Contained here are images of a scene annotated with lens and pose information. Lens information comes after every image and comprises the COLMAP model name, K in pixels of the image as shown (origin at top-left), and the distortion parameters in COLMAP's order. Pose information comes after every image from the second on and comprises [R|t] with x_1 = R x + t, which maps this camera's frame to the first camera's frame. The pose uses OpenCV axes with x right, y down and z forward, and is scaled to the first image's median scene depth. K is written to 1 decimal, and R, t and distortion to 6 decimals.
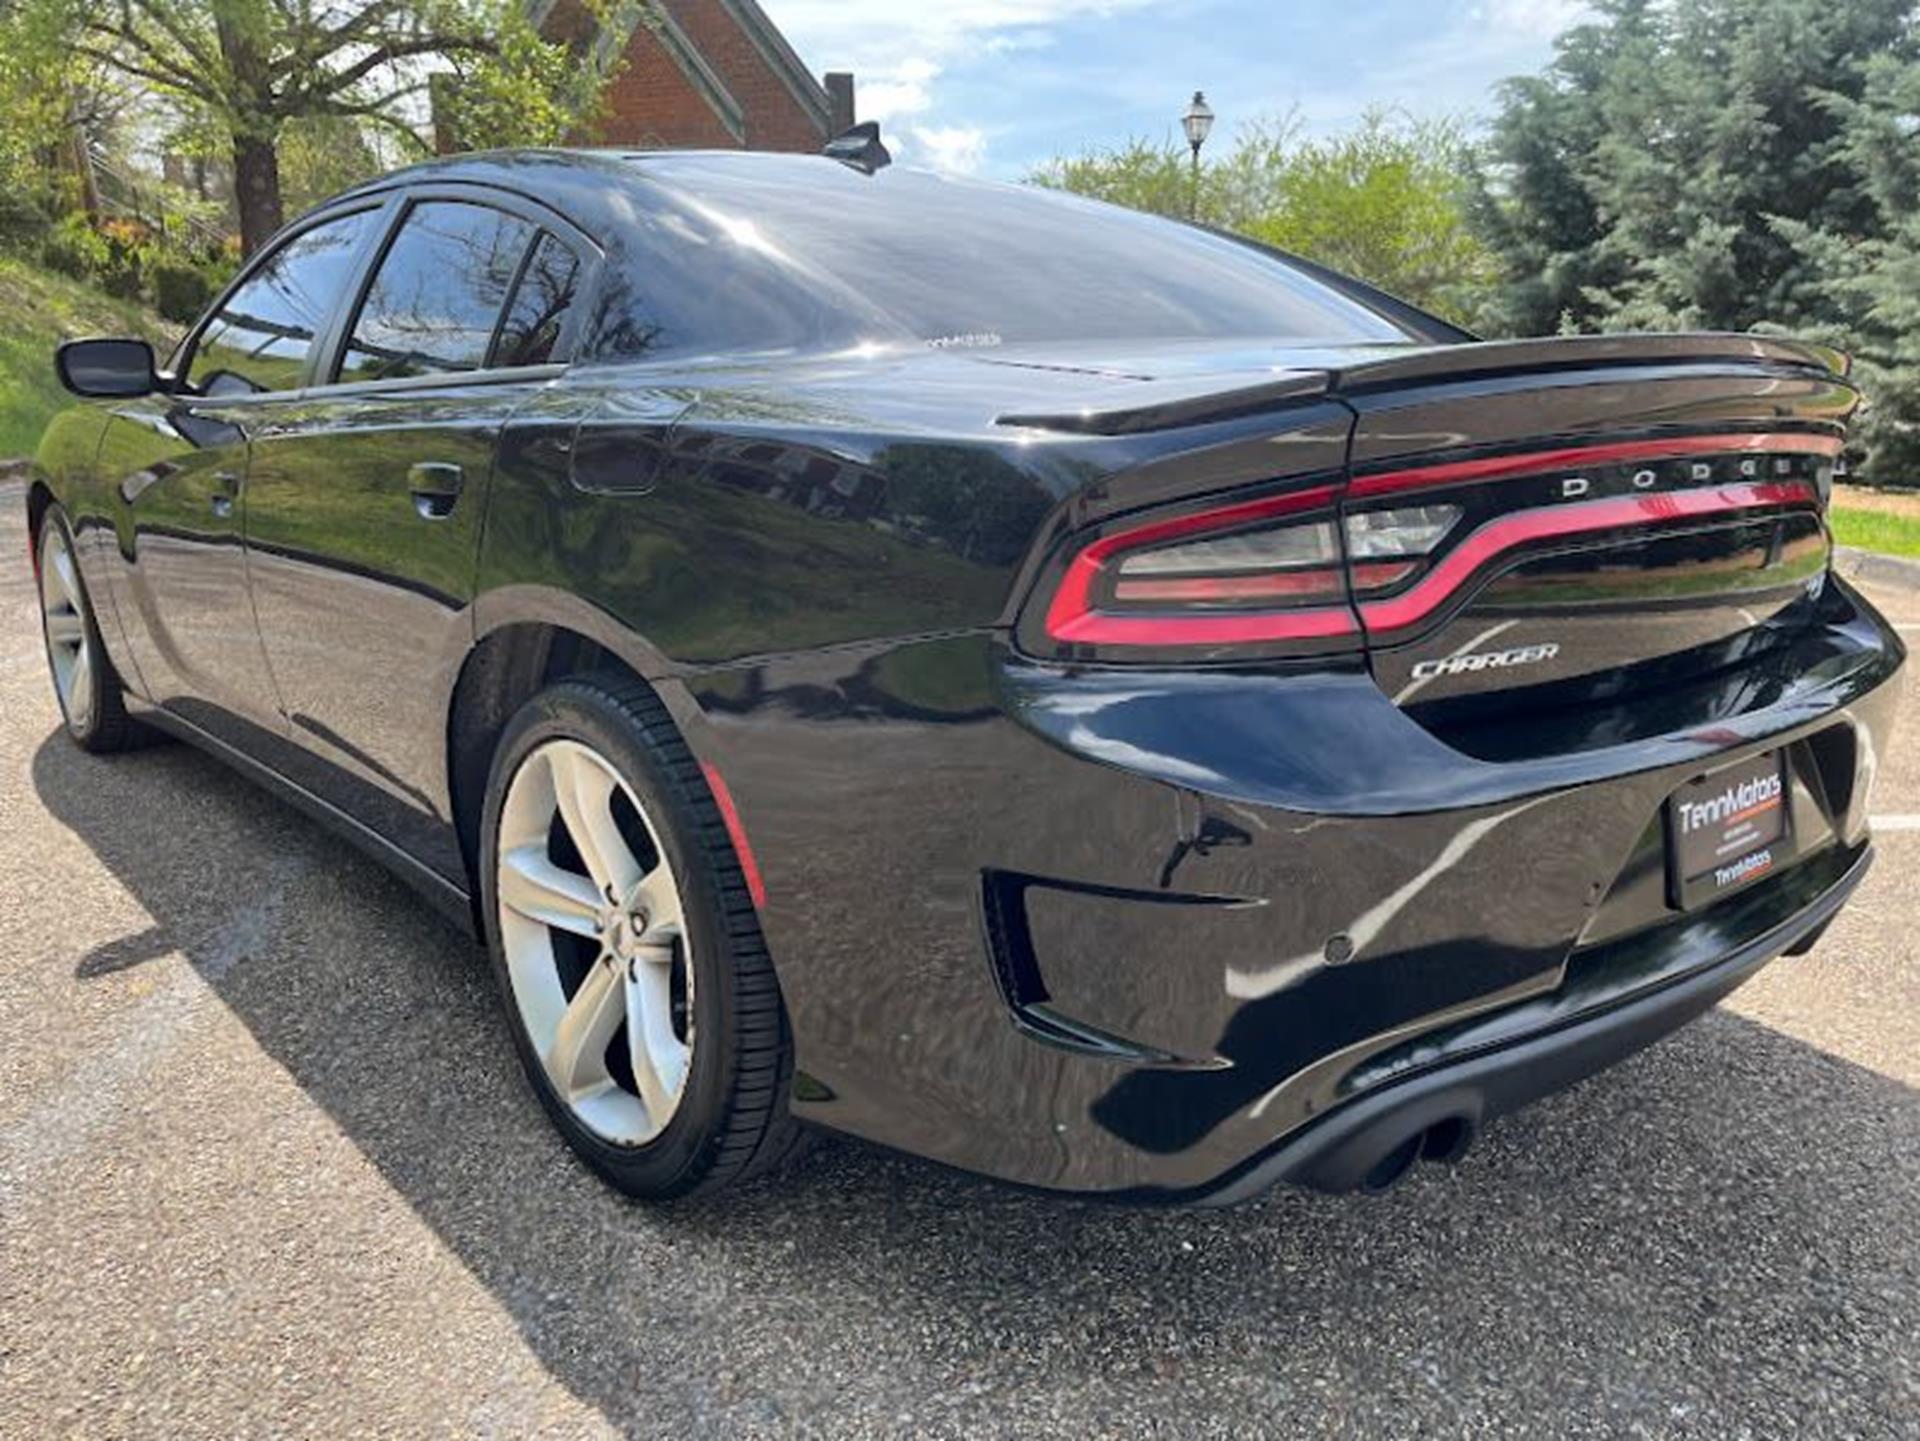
lens RADIAL K [[1451.2, 0, 972.1], [0, 1451.2, 723.2], [0, 0, 1]] dist [0.014009, 0.004311]
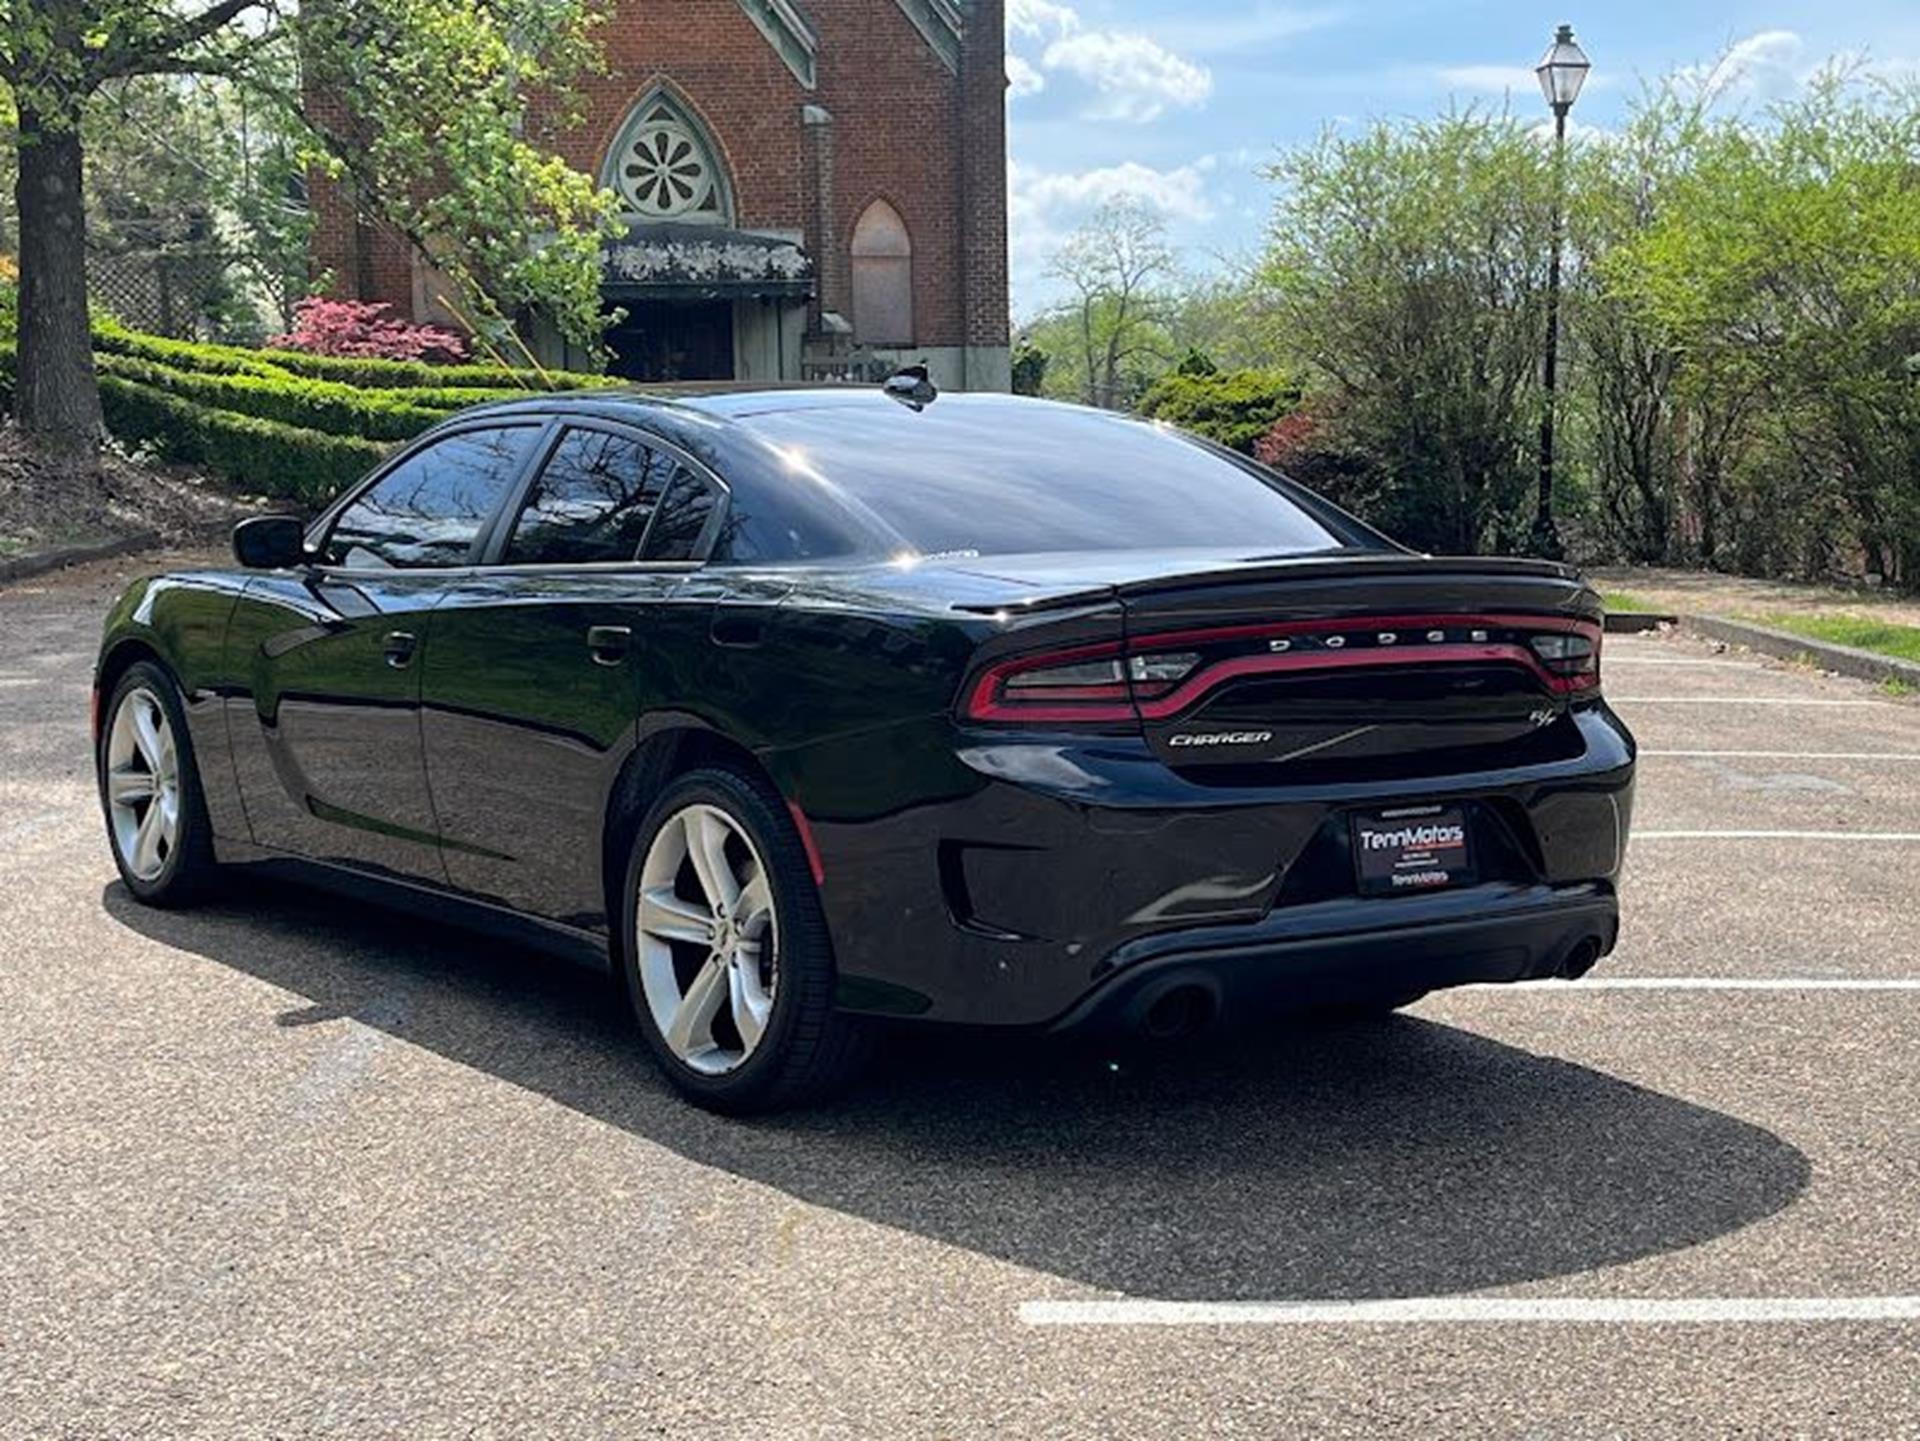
lens RADIAL K [[2884.5, 0, 959.1], [0, 2884.5, 721.0], [0, 0, 1]] dist [0.045294, 0.000000]
pose [[0.995352, 0.010506, -0.095732, 0.274231], [-0.024215, 0.989400, -0.143184, 0.338014], [0.093213, 0.144836, 0.985055, -1.902553]]
